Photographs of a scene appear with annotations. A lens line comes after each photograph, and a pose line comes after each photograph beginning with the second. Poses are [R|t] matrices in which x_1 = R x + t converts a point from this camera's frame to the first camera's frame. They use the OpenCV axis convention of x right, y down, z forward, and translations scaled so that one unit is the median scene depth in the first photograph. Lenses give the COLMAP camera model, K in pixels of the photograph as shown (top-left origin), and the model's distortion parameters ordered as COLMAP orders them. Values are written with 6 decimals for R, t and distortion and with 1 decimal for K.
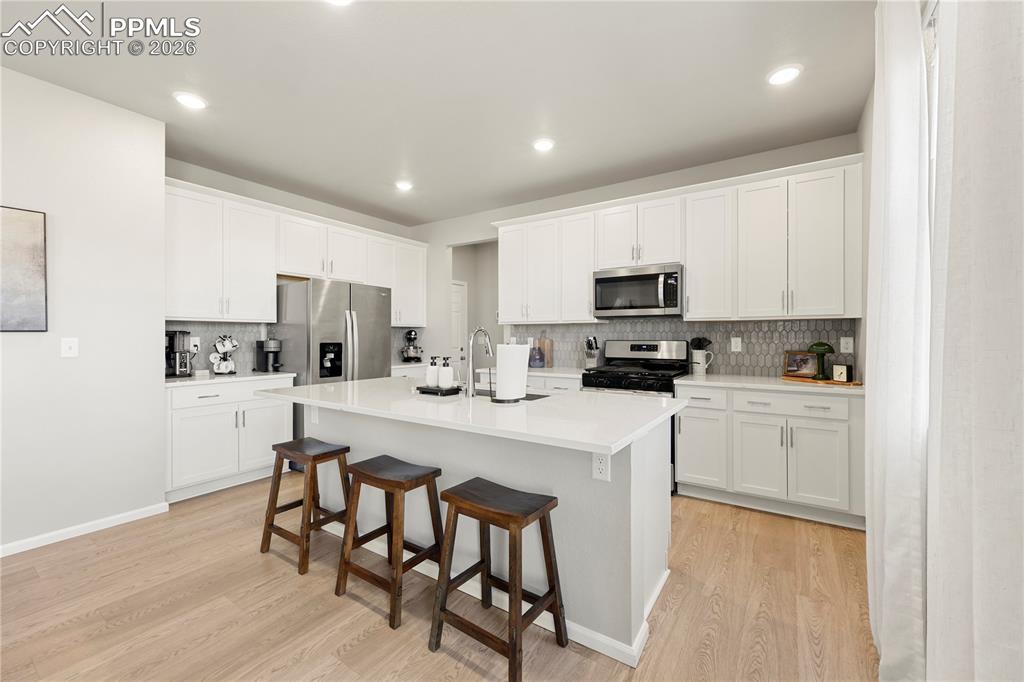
lens RADIAL K [[413.5, 0, 509.9], [0, 413.5, 338.5], [0, 0, 1]] dist [0.001000, 0.000126]
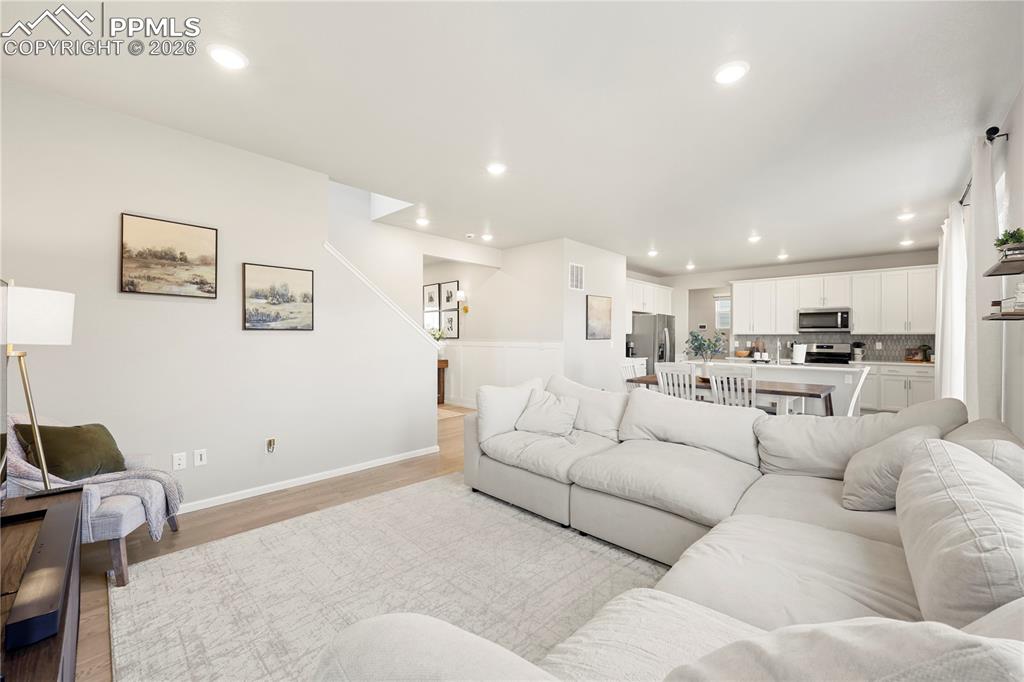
lens RADIAL K [[413.5, 0, 509.9], [0, 413.5, 338.5], [0, 0, 1]] dist [0.001000, 0.000126]
pose [[0.986380, 0.004750, -0.164411, -0.941338], [-0.005590, 0.999974, -0.004648, -0.001405], [0.164385, 0.005504, 0.986381, -1.357949]]
